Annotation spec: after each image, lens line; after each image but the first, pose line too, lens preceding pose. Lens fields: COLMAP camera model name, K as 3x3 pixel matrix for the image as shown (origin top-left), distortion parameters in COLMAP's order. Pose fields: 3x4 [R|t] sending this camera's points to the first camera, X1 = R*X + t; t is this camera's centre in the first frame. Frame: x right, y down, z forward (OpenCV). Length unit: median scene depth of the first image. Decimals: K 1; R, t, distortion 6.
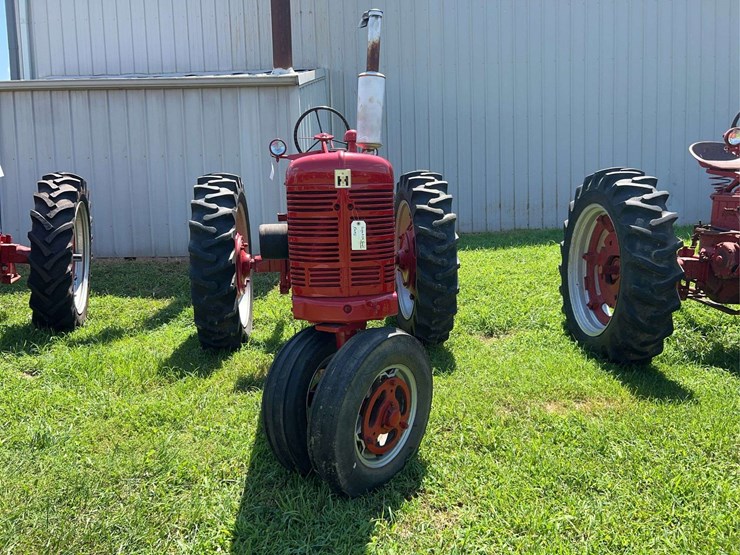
lens RADIAL K [[567.1, 0, 370.0], [0, 567.1, 277.5], [0, 0, 1]] dist [0.048048, -0.049301]
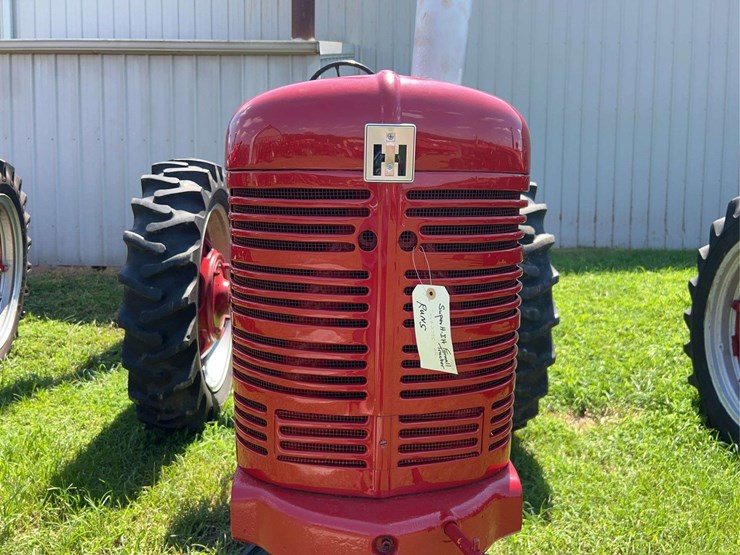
lens RADIAL K [[567.1, 0, 370.0], [0, 567.1, 277.5], [0, 0, 1]] dist [0.048048, -0.049301]
pose [[0.998424, 0.041956, -0.037265, -0.024345], [-0.042094, 0.999109, -0.002921, -0.056723], [0.037110, 0.004485, 0.999301, 0.375849]]
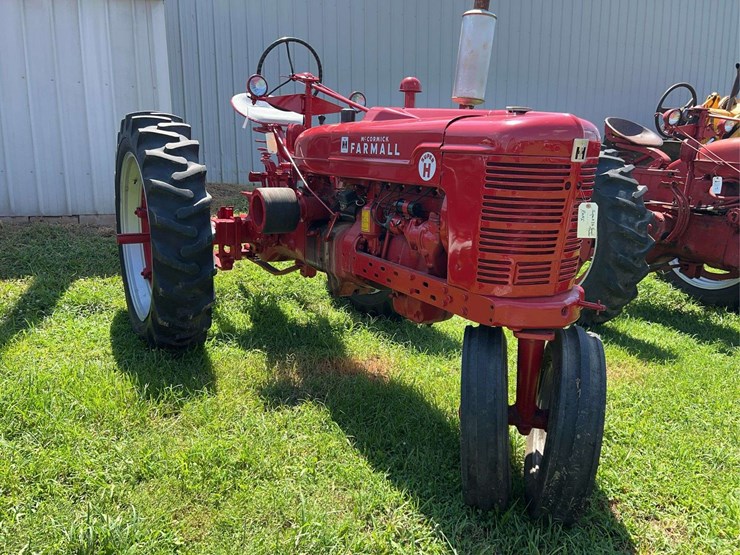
lens RADIAL K [[567.1, 0, 370.0], [0, 567.1, 277.5], [0, 0, 1]] dist [0.048048, -0.049301]
pose [[0.900136, -0.046664, 0.433103, -0.372253], [0.007553, 0.995768, 0.091590, -0.039298], [-0.435544, -0.079172, 0.896679, 0.216332]]
